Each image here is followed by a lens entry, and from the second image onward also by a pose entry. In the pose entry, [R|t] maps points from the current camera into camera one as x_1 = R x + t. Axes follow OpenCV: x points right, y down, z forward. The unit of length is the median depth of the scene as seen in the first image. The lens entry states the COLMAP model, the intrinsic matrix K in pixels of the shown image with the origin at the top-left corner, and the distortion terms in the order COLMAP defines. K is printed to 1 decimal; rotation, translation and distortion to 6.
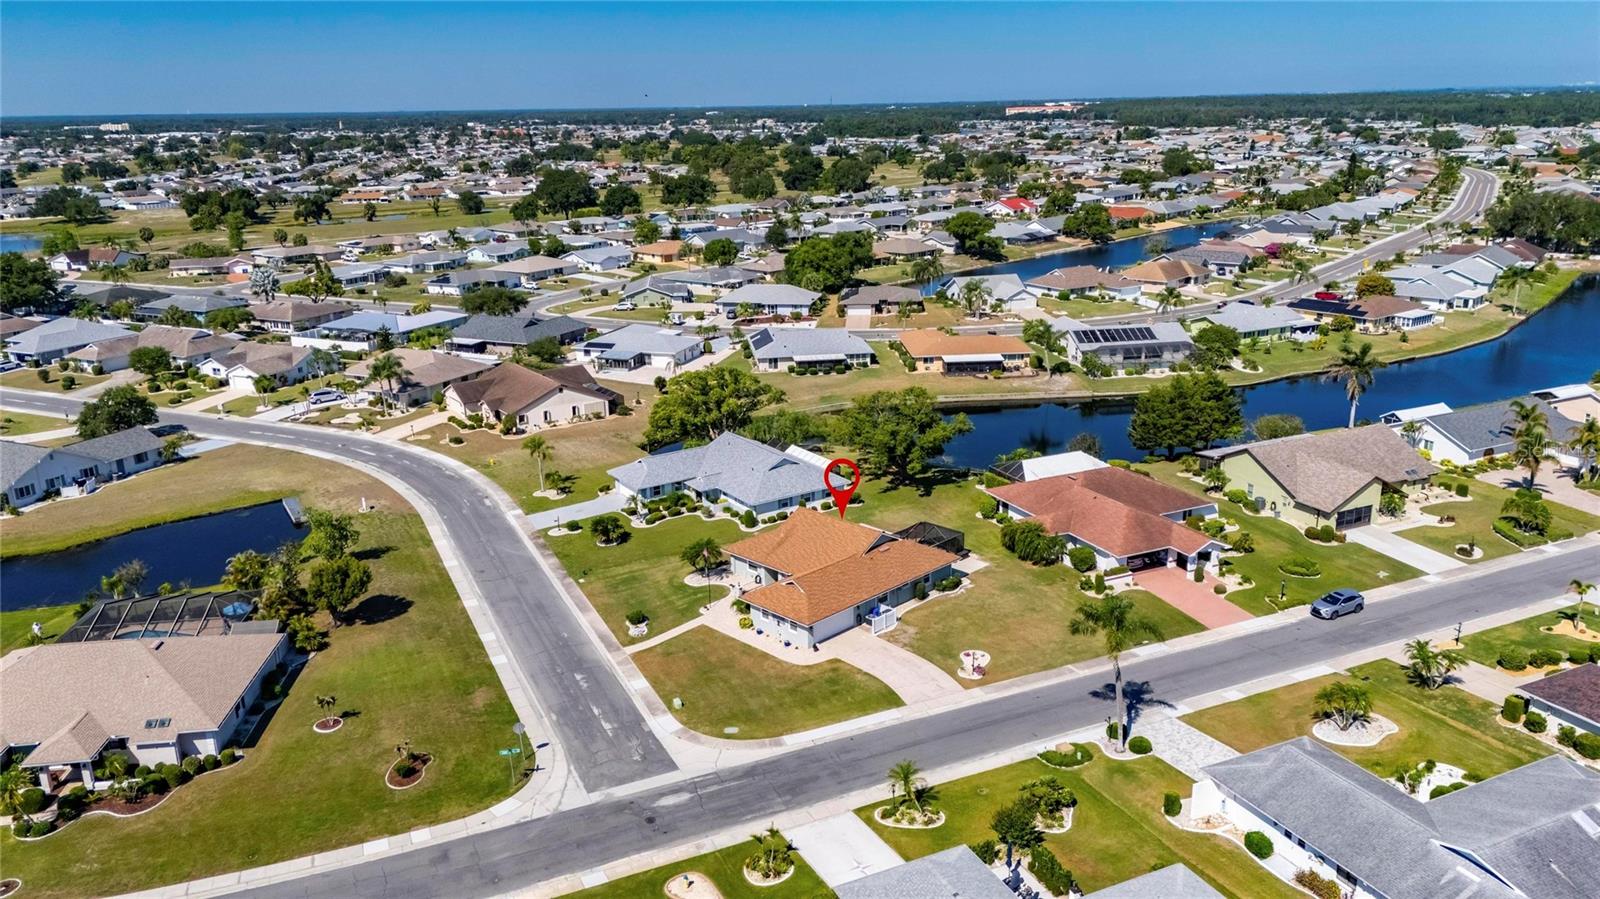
lens RADIAL K [[1170.9, 0, 801.1], [0, 1170.9, 441.3], [0, 0, 1]] dist [0.072731, -0.069196]
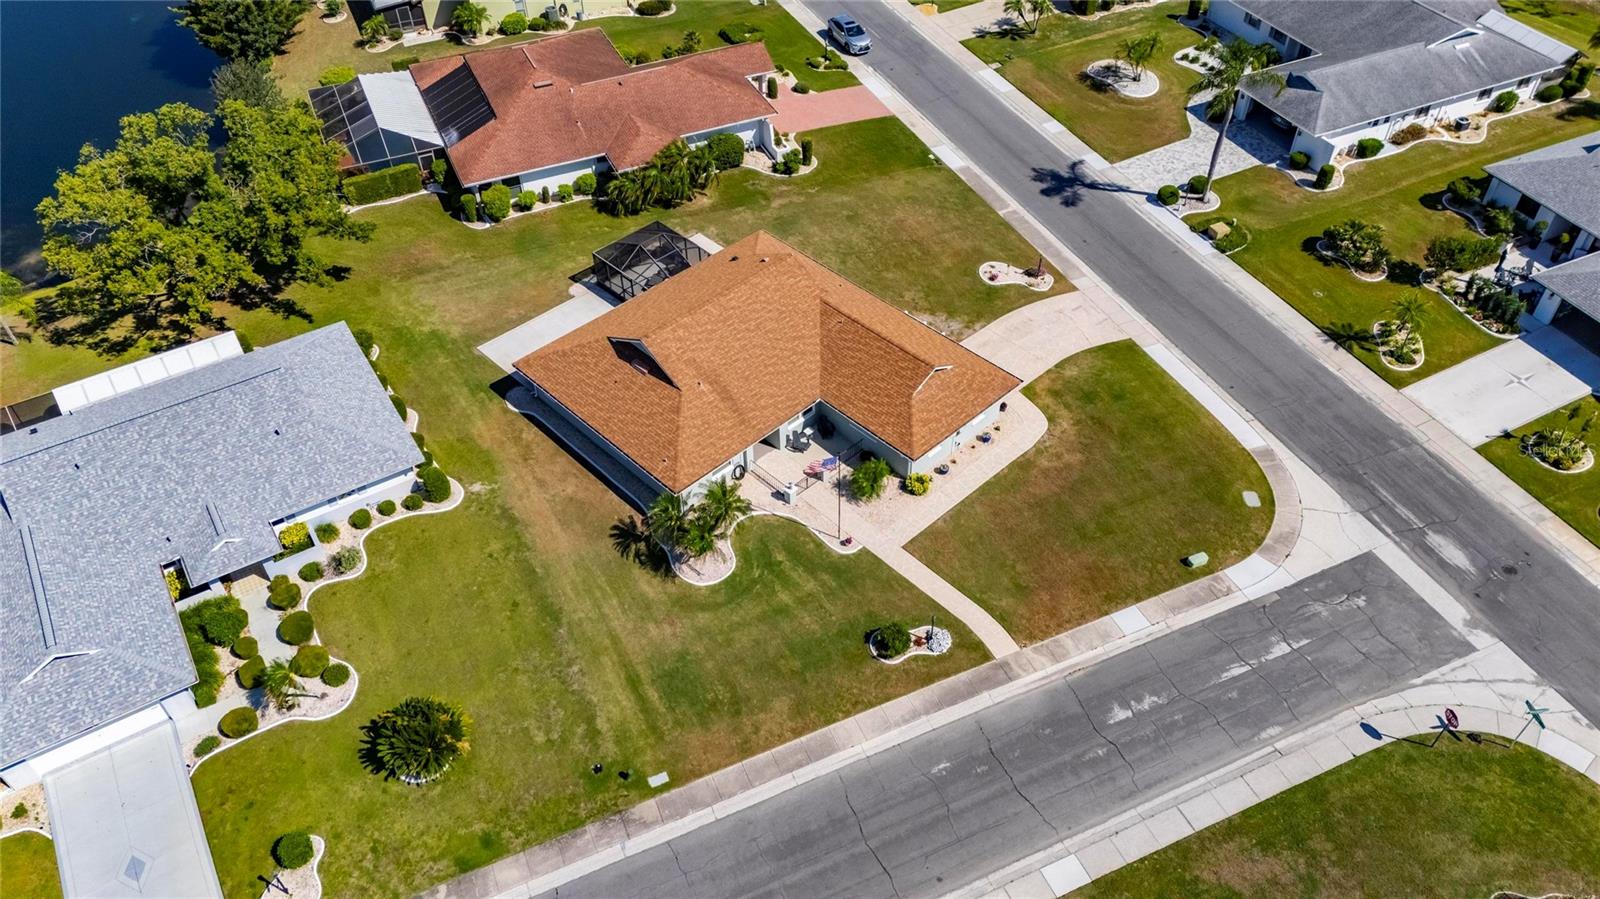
lens RADIAL K [[1170.9, 0, 802.1], [0, 1170.9, 451.1], [0, 0, 1]] dist [0.072731, -0.069196]
pose [[0.013773, -0.681865, 0.731348, -0.430387], [0.291543, 0.702375, 0.649363, -0.235063], [-0.956458, 0.204276, 0.208467, 0.860993]]
